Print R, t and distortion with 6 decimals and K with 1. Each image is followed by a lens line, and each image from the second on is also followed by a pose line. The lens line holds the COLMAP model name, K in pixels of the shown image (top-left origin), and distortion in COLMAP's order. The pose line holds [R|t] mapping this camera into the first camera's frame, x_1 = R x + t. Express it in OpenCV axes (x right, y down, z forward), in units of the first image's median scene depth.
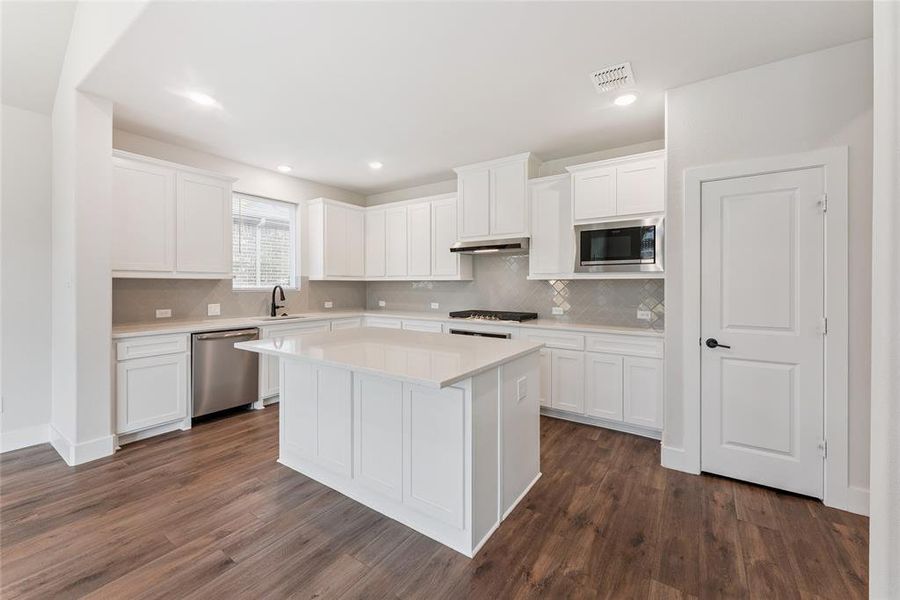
lens RADIAL K [[363.8, 0, 452.1], [0, 363.8, 285.5], [0, 0, 1]] dist [0.000041, -0.000319]
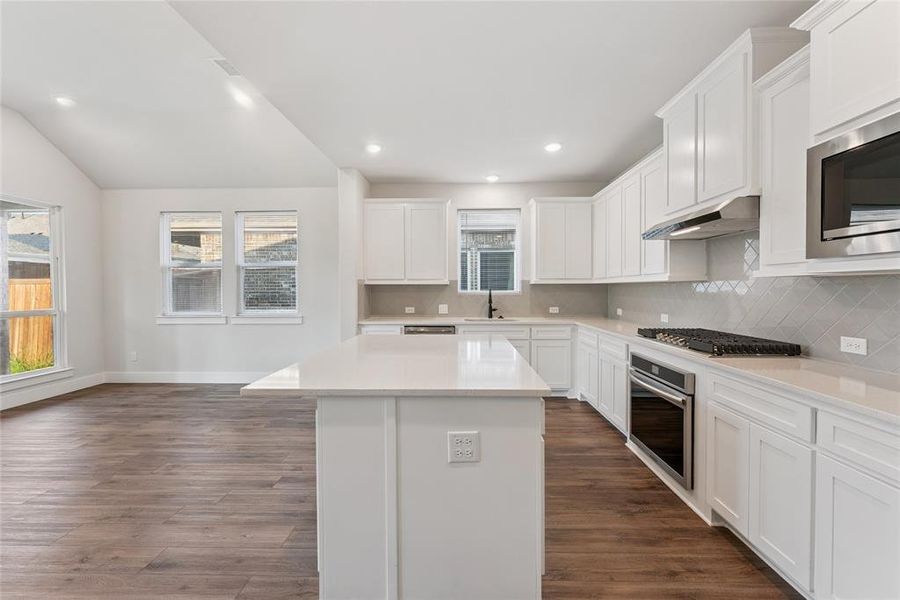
lens RADIAL K [[368.0, 0, 453.9], [0, 368.0, 294.7], [0, 0, 1]] dist [-0.000106, -0.000179]
pose [[0.542936, 0.010370, -0.839710, 0.431794], [0.002186, 0.999903, 0.013762, 0.000246], [0.839771, -0.009308, 0.542860, 0.369948]]
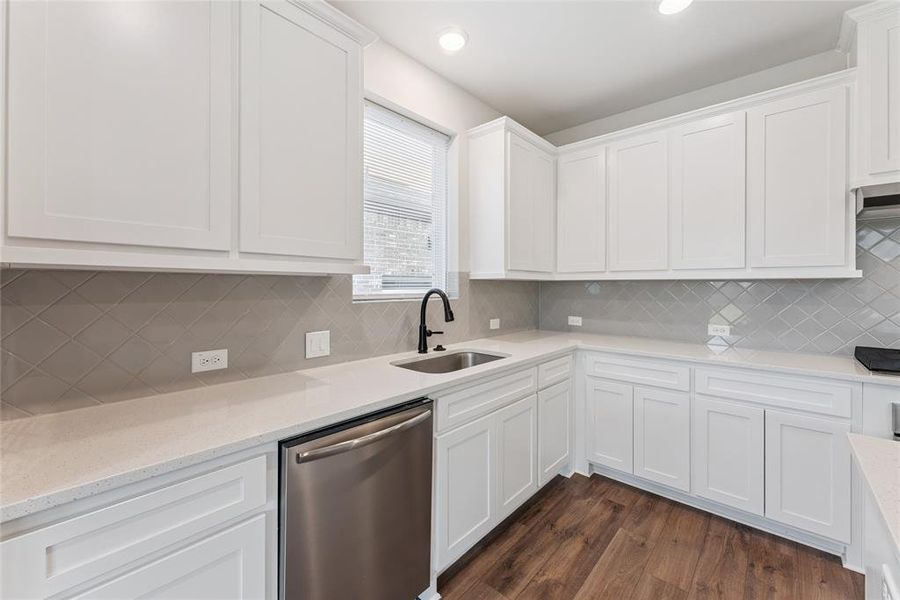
lens RADIAL K [[363.8, 0, 452.1], [0, 363.8, 285.5], [0, 0, 1]] dist [0.000041, -0.000319]
pose [[0.991027, 0.000942, -0.133656, -0.452582], [-0.001564, 0.999988, -0.004553, -0.003773], [0.133650, 0.004721, 0.991017, 0.607456]]
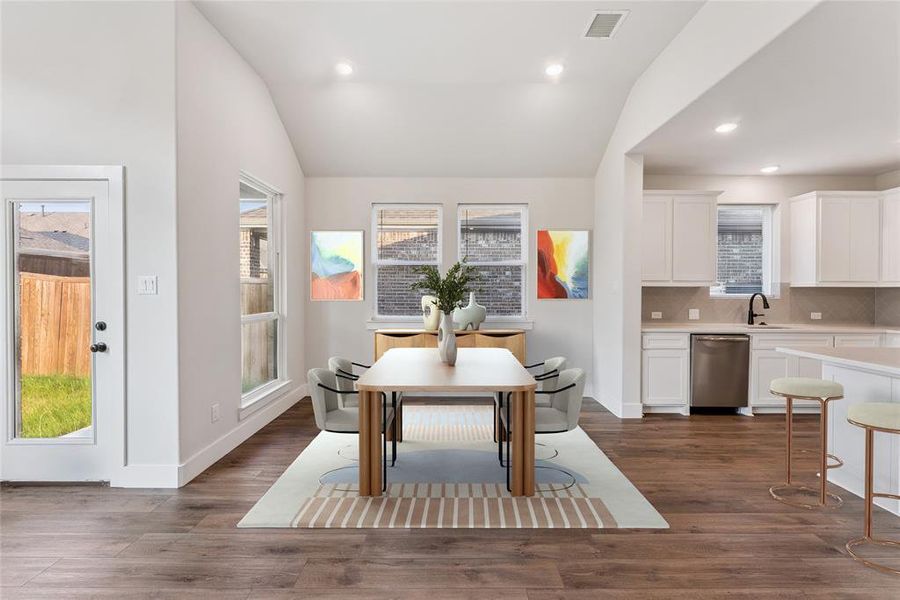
lens RADIAL K [[360.3, 0, 450.7], [0, 360.3, 292.4], [0, 0, 1]] dist [-0.001392, -0.000545]
pose [[0.559378, 0.005211, -0.828897, -0.166769], [-0.004728, 0.999984, 0.003096, -0.000237], [0.828899, 0.002187, 0.559393, -0.240414]]
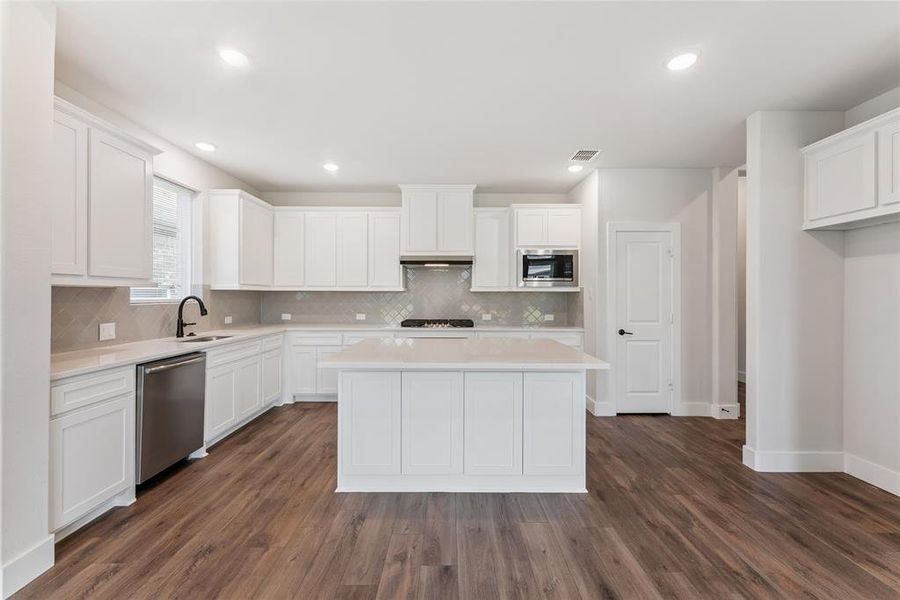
lens RADIAL K [[359.9, 0, 451.5], [0, 359.9, 295.8], [0, 0, 1]] dist [-0.000904, -0.000465]
pose [[0.824683, 0.000808, 0.565594, -0.525868], [-0.000632, 1.000000, -0.000507, -0.001460], [-0.565595, 0.000061, 0.824683, 0.072185]]
